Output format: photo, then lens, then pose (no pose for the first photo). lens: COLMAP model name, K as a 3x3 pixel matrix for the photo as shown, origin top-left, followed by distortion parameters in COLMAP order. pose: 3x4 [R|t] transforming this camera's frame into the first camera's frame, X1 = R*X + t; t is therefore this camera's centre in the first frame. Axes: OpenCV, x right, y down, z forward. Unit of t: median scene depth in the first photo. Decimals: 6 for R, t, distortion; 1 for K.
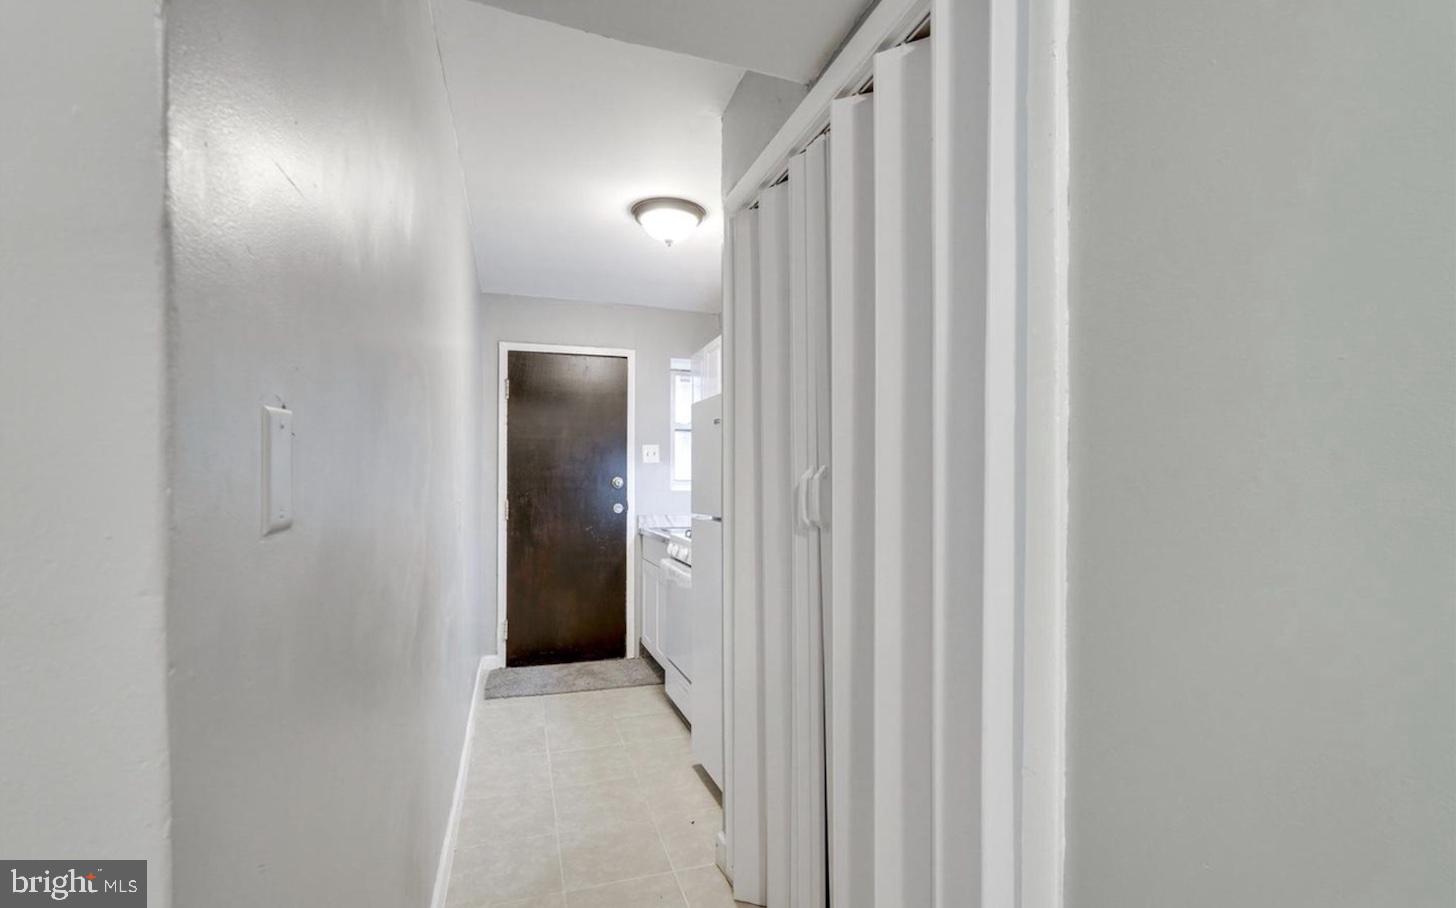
lens RADIAL K [[646.4, 0, 721.7], [0, 646.4, 476.8], [0, 0, 1]] dist [-0.012454, 0.000407]
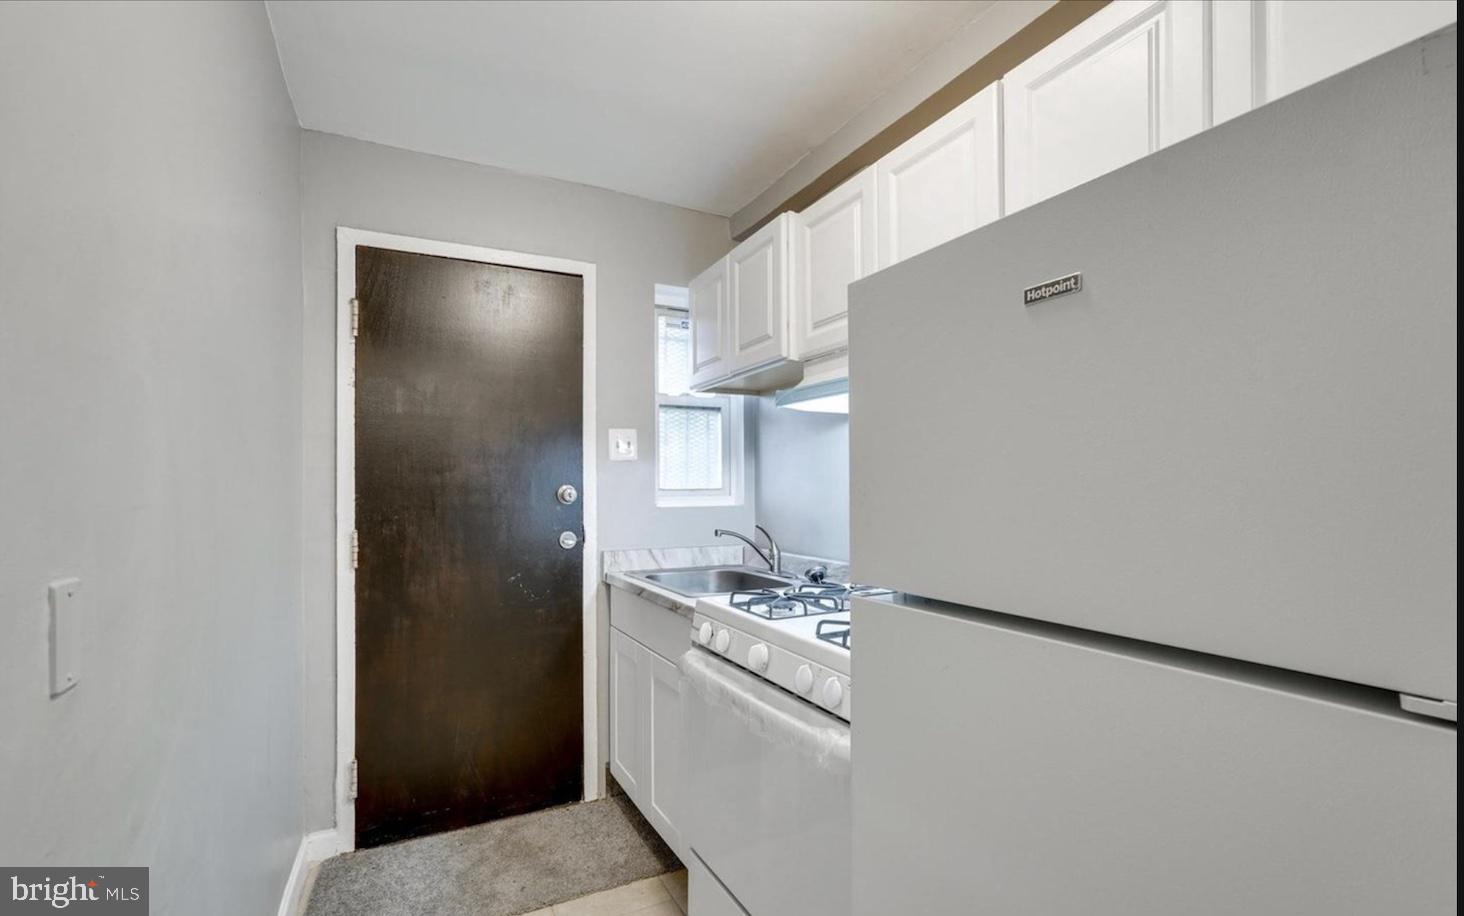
lens RADIAL K [[649.9, 0, 725.7], [0, 649.9, 480.9], [0, 0, 1]] dist [-0.012454, 0.000407]
pose [[0.989117, -0.007172, 0.146959, -0.114780], [0.007787, 0.999963, -0.003609, 0.000082], [-0.146928, 0.004714, 0.989136, 0.446763]]
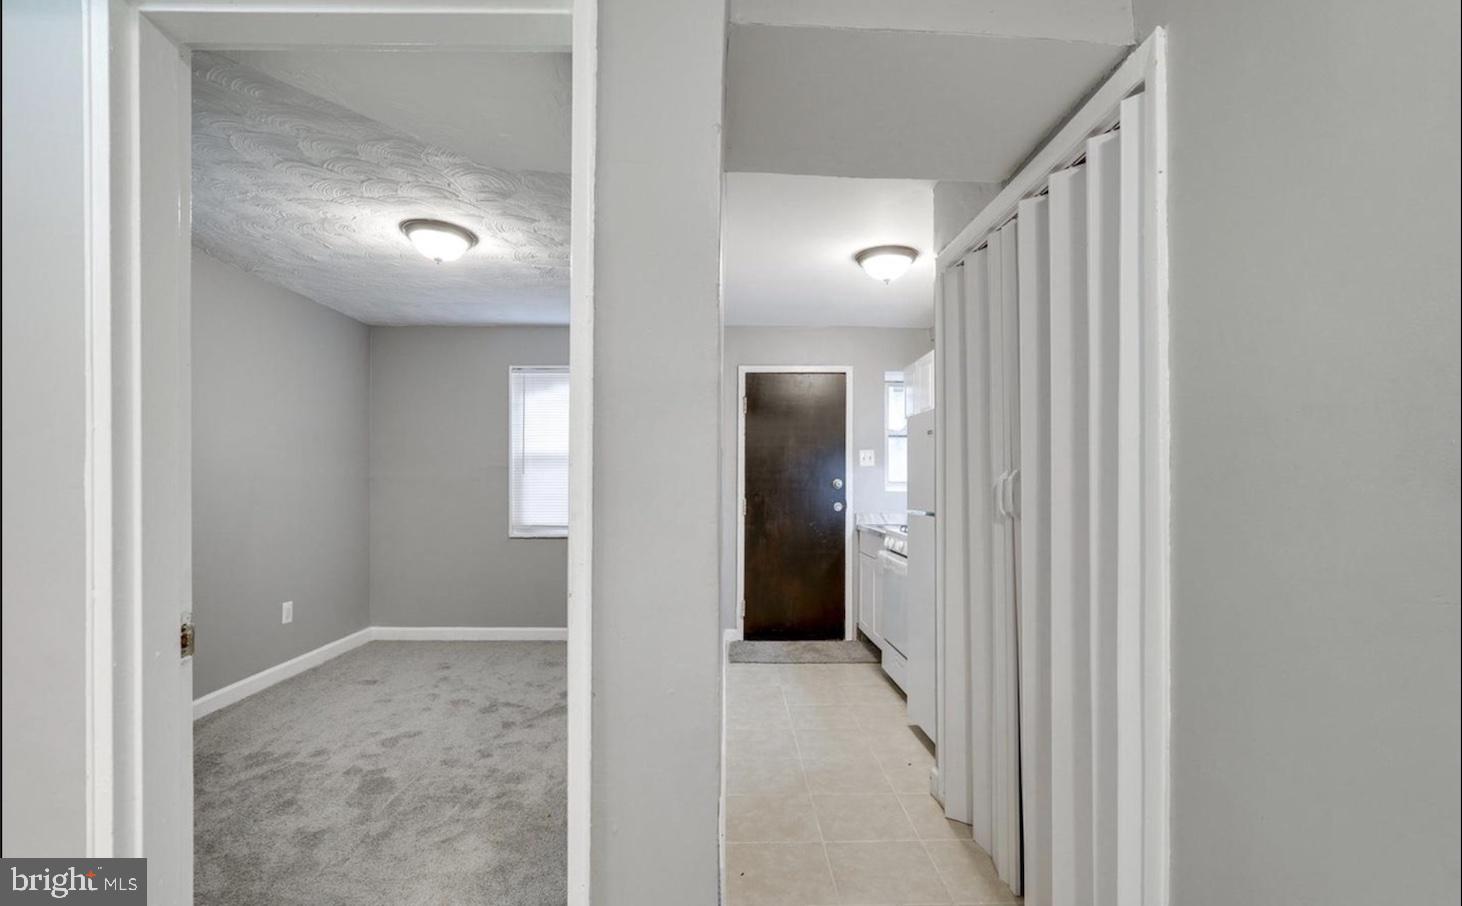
lens RADIAL K [[647.4, 0, 740.4], [0, 647.4, 474.7], [0, 0, 1]] dist [-0.010452, 0.000495]
pose [[0.958842, -0.002723, -0.283927, -0.002363], [0.000794, 0.999976, -0.006910, 0.000452], [0.283938, 0.006400, 0.958821, -0.145101]]
